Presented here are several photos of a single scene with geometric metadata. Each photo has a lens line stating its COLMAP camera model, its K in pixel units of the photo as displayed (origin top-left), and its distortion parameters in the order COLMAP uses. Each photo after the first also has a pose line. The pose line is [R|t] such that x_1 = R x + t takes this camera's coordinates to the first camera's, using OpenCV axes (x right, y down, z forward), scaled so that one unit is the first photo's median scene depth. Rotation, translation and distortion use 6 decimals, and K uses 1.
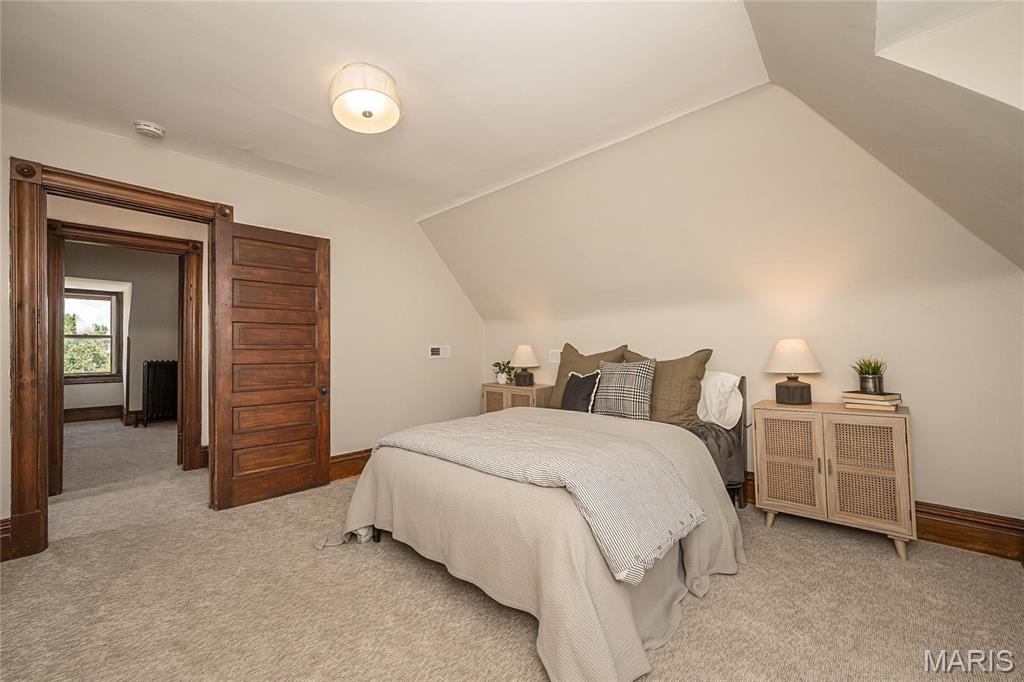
lens RADIAL K [[420.8, 0, 506.1], [0, 420.8, 339.5], [0, 0, 1]] dist [-0.000554, -0.000120]
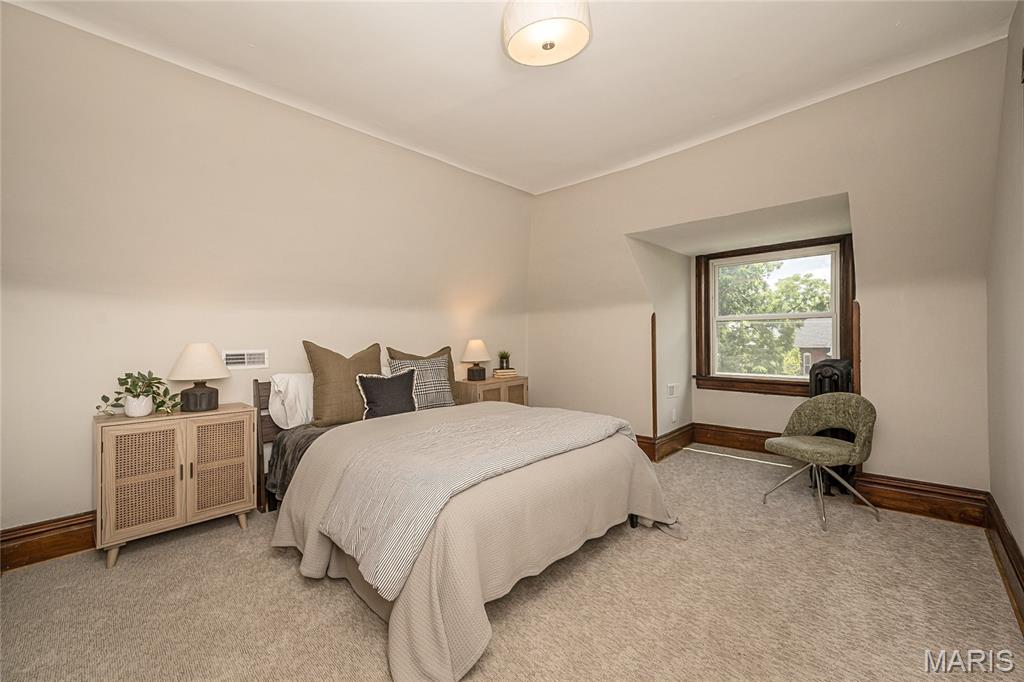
lens RADIAL K [[424.7, 0, 512.0], [0, 424.7, 341.0], [0, 0, 1]] dist [-0.032678, -0.000136]
pose [[-0.016789, 0.016471, 0.999723, -0.548906], [0.000373, 0.999864, -0.016467, 0.018850], [-0.999859, 0.000097, -0.016793, 0.540210]]
